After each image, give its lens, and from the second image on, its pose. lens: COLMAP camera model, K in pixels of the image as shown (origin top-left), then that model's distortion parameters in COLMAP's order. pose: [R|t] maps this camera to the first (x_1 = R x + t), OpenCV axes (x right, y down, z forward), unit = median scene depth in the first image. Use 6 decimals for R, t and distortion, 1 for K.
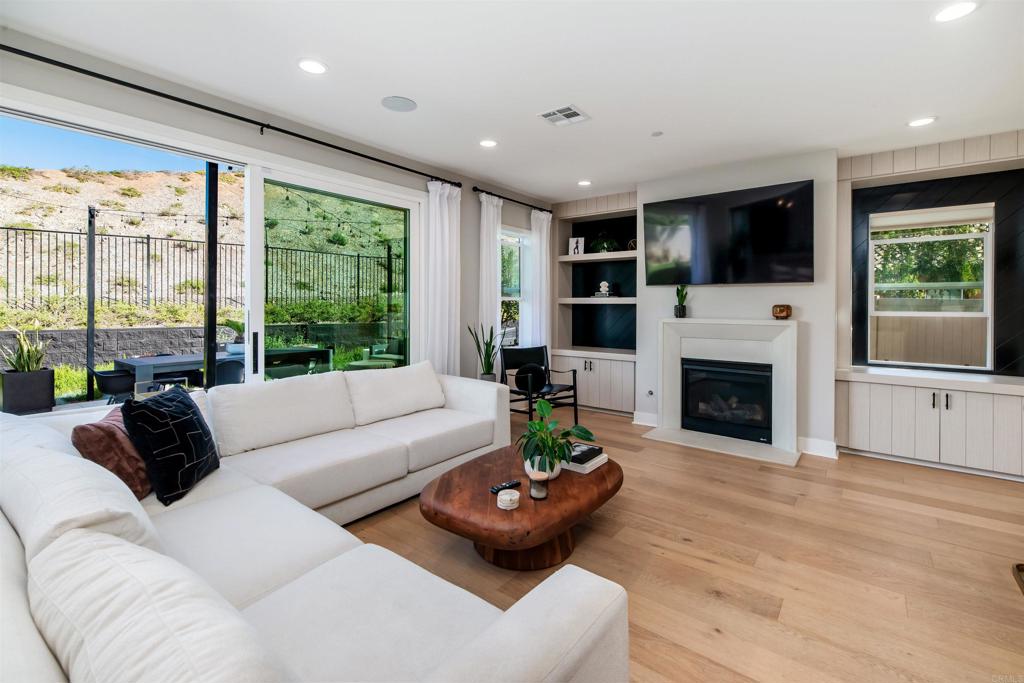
lens RADIAL K [[459.3, 0, 519.5], [0, 459.3, 304.7], [0, 0, 1]] dist [0.008482, 0.000860]
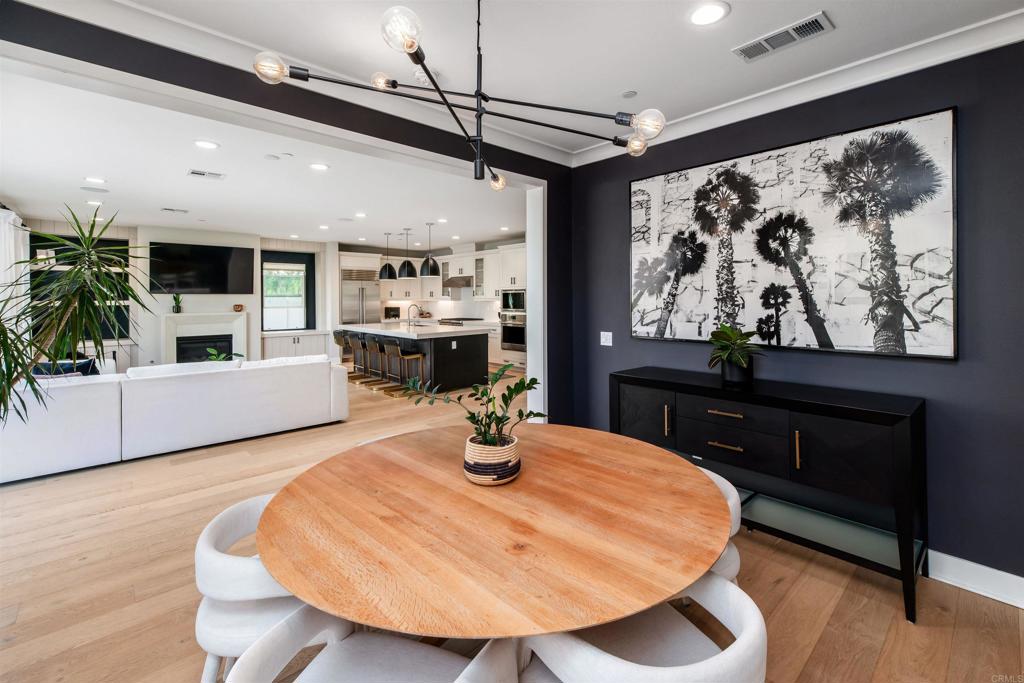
lens RADIAL K [[459.3, 0, 521.7], [0, 459.3, 302.8], [0, 0, 1]] dist [0.008482, 0.000860]
pose [[0.169866, -0.015077, 0.985352, -1.198056], [0.005618, 0.999882, 0.014331, -0.029290], [-0.985451, 0.003101, 0.169930, -0.582486]]
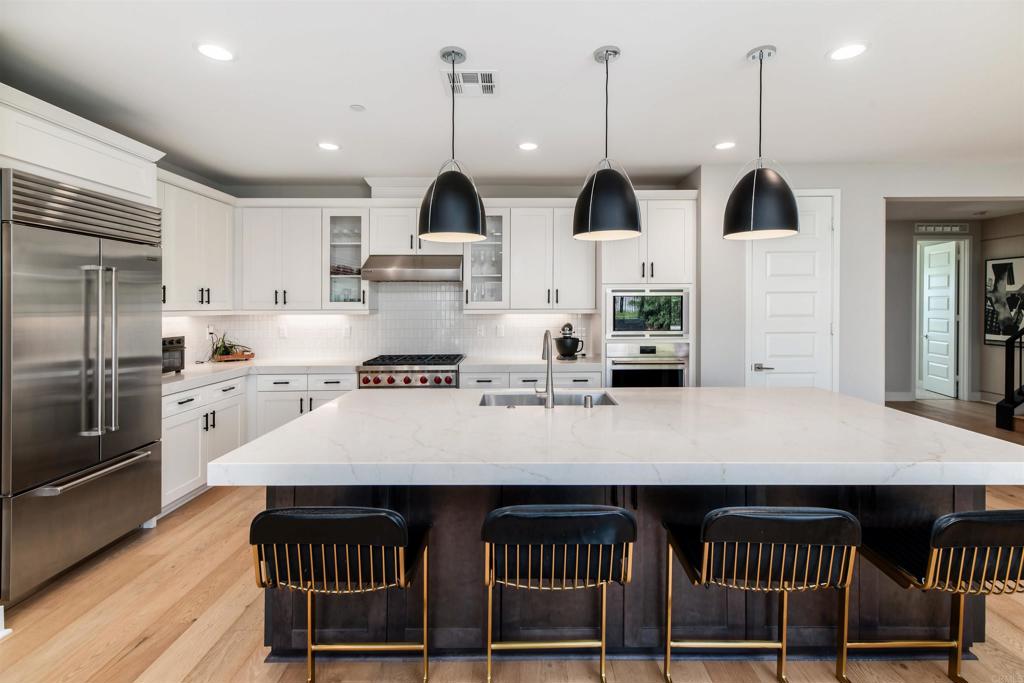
lens RADIAL K [[459.3, 0, 515.6], [0, 459.3, 313.5], [0, 0, 1]] dist [0.008482, 0.000860]
pose [[-0.609875, -0.017343, 0.792308, 0.217333], [0.002251, 0.999719, 0.023616, -0.032093], [-0.792495, 0.016186, -0.609664, 0.576021]]
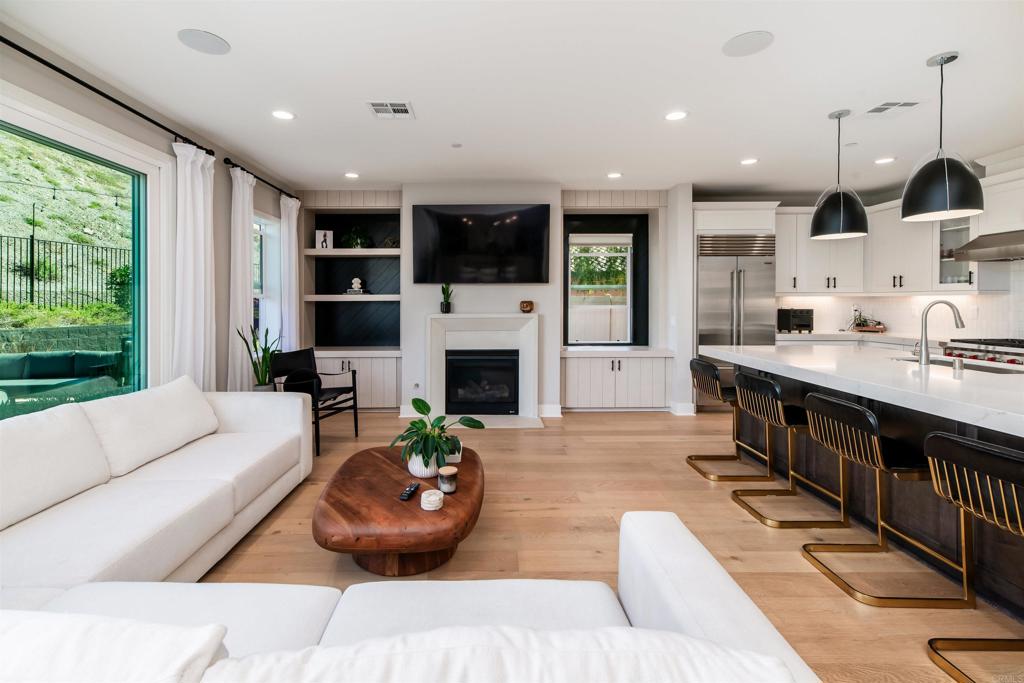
lens RADIAL K [[459.3, 0, 491.3], [0, 459.3, 305.3], [0, 0, 1]] dist [0.008482, 0.000860]
pose [[0.790563, -0.011104, 0.612280, -0.255216], [0.006831, 0.999933, 0.009313, -0.000800], [-0.612343, -0.003180, 0.790586, 0.071221]]
